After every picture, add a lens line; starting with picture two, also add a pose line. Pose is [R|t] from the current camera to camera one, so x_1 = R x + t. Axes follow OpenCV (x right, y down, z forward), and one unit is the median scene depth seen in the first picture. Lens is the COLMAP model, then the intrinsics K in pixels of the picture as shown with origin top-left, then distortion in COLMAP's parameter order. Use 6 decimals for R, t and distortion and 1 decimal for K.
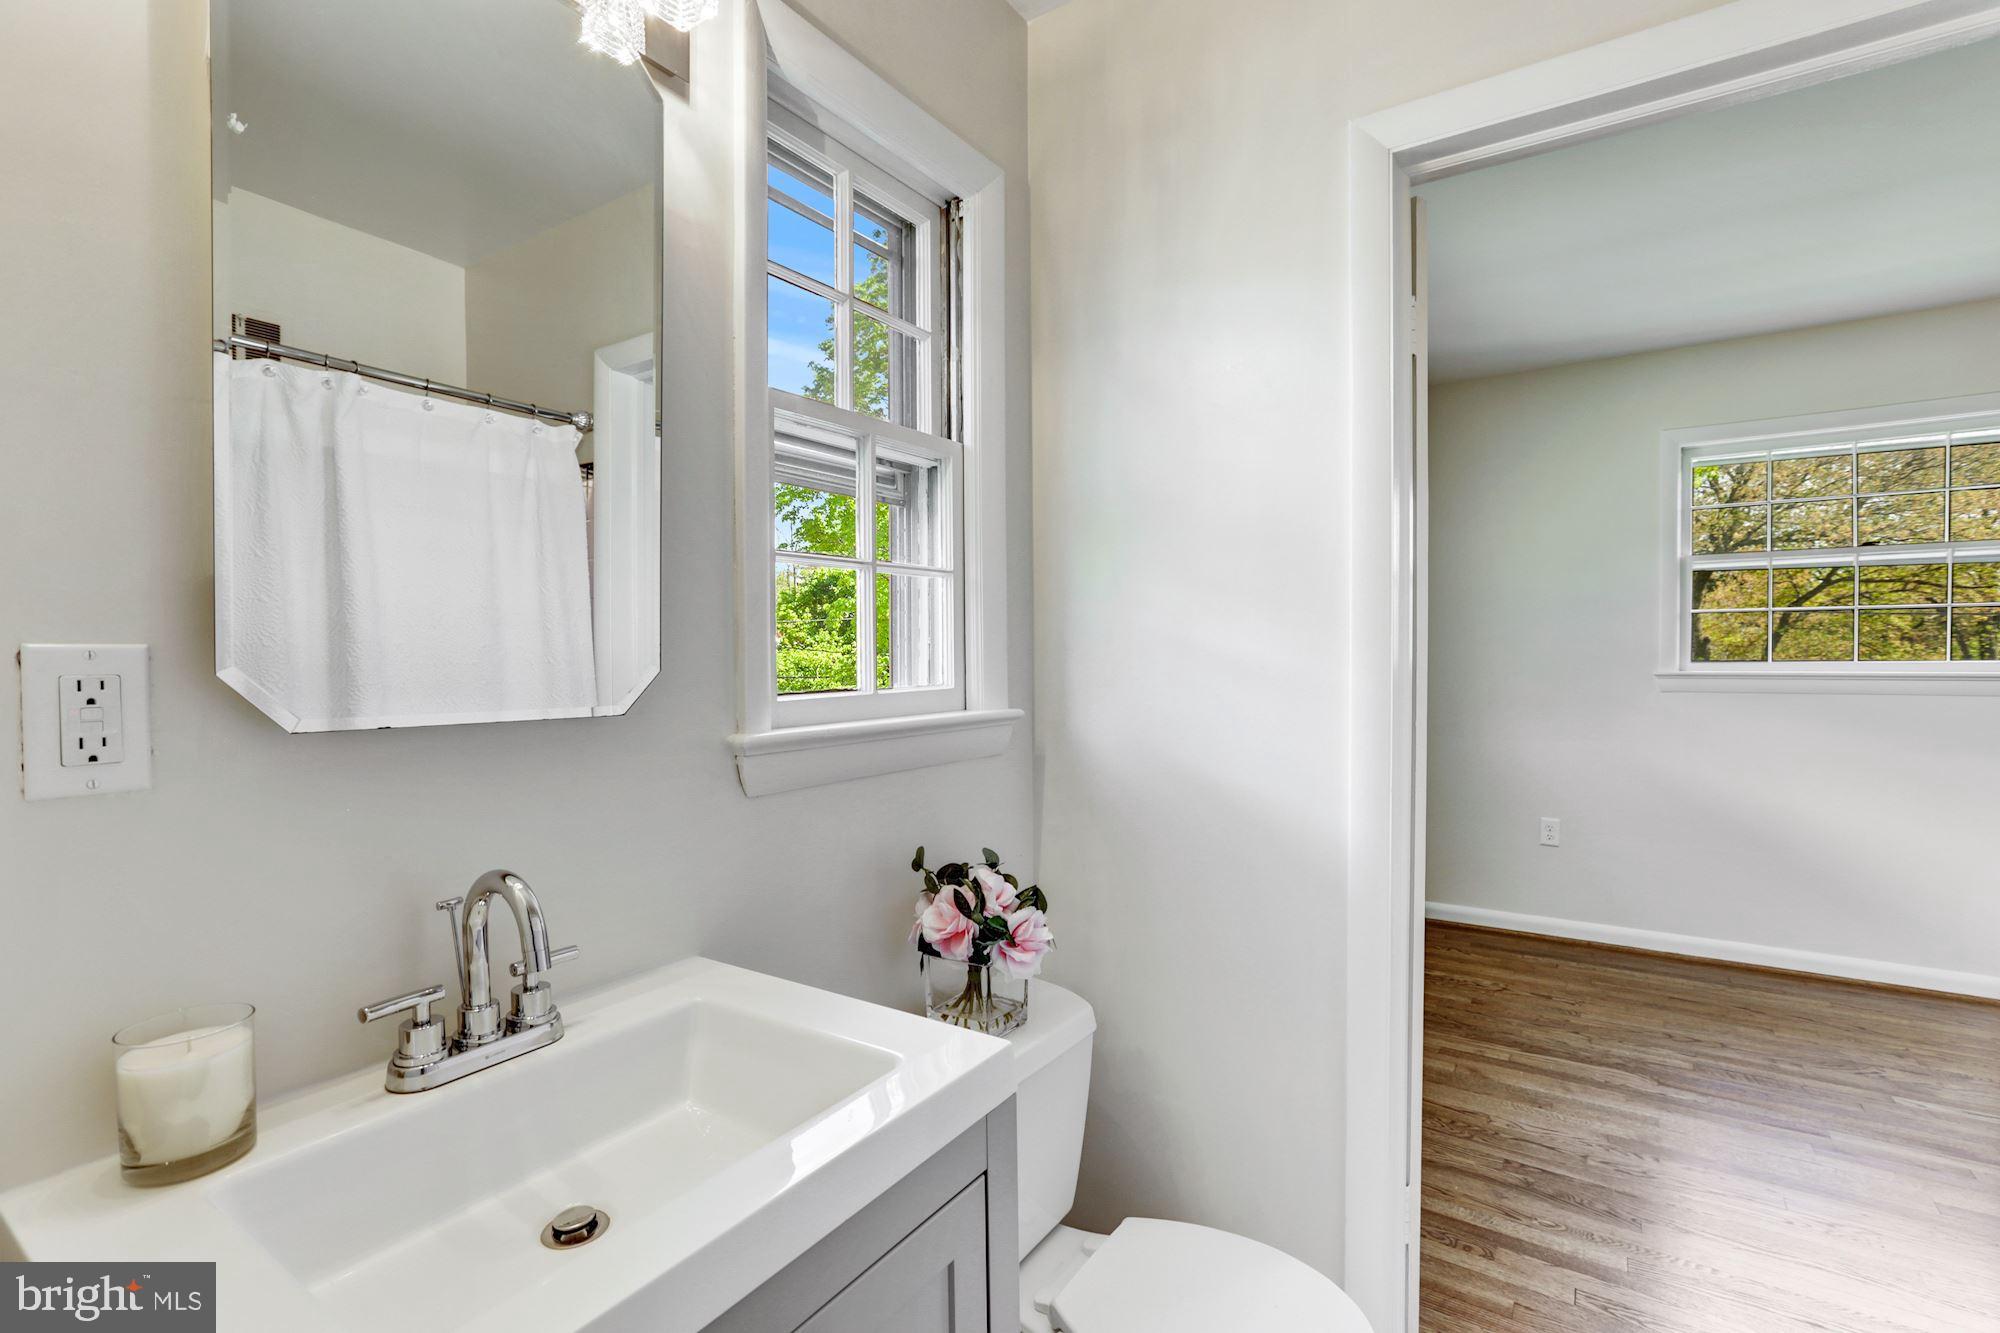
lens RADIAL K [[908.5, 0, 990.9], [0, 908.5, 676.7], [0, 0, 1]] dist [-0.026877, 0.012937]
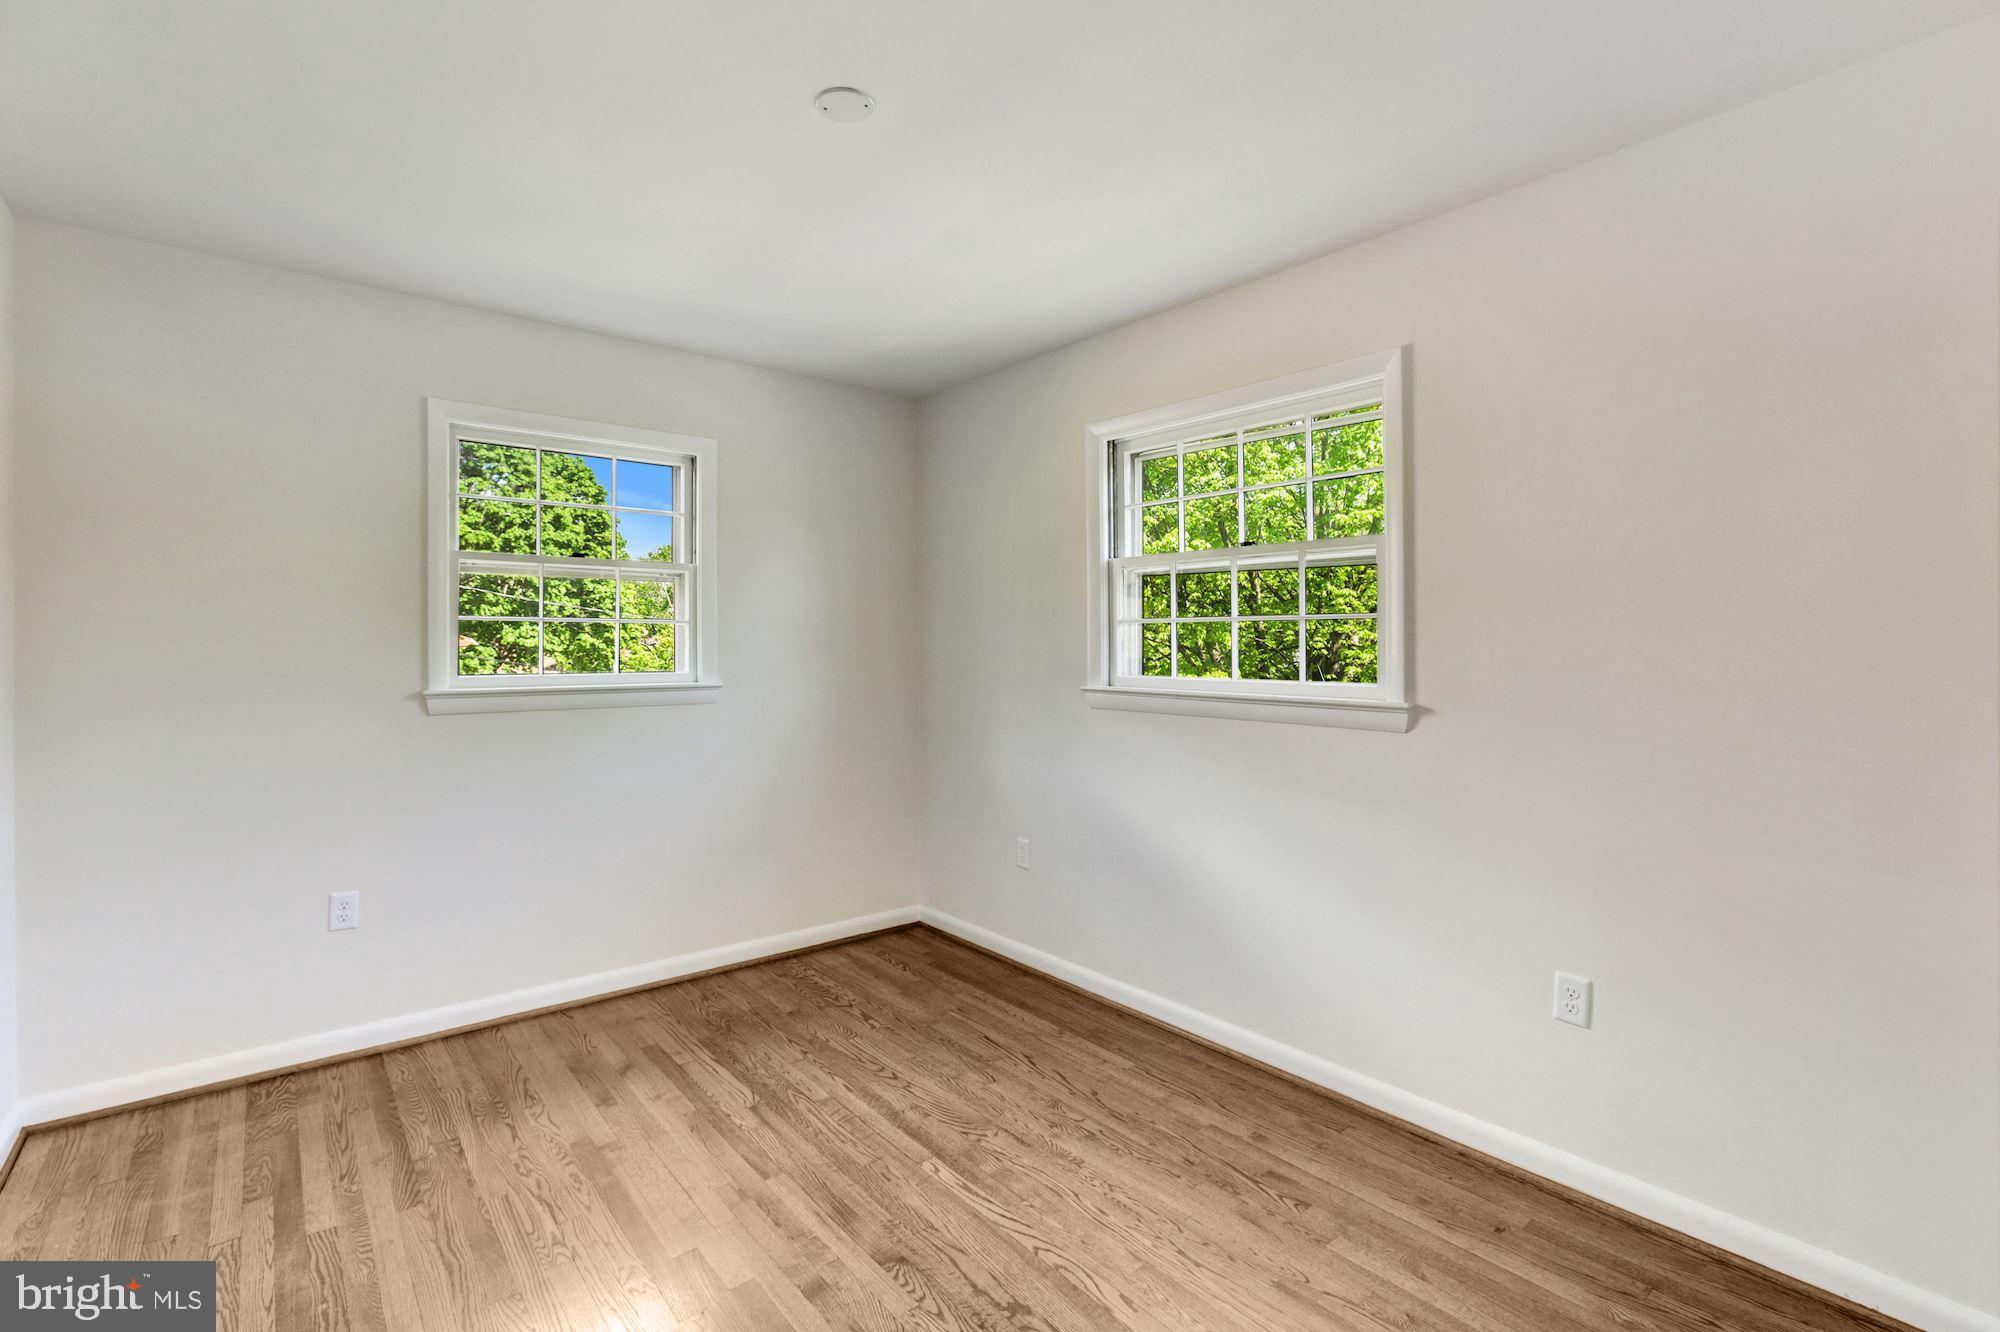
lens RADIAL K [[908.5, 0, 990.9], [0, 908.5, 676.2], [0, 0, 1]] dist [-0.026877, 0.012937]
pose [[0.957547, 0.019862, -0.287592, 1.099726], [-0.014373, 0.999672, 0.021185, -0.040088], [0.287919, -0.016152, 0.957519, 0.112611]]
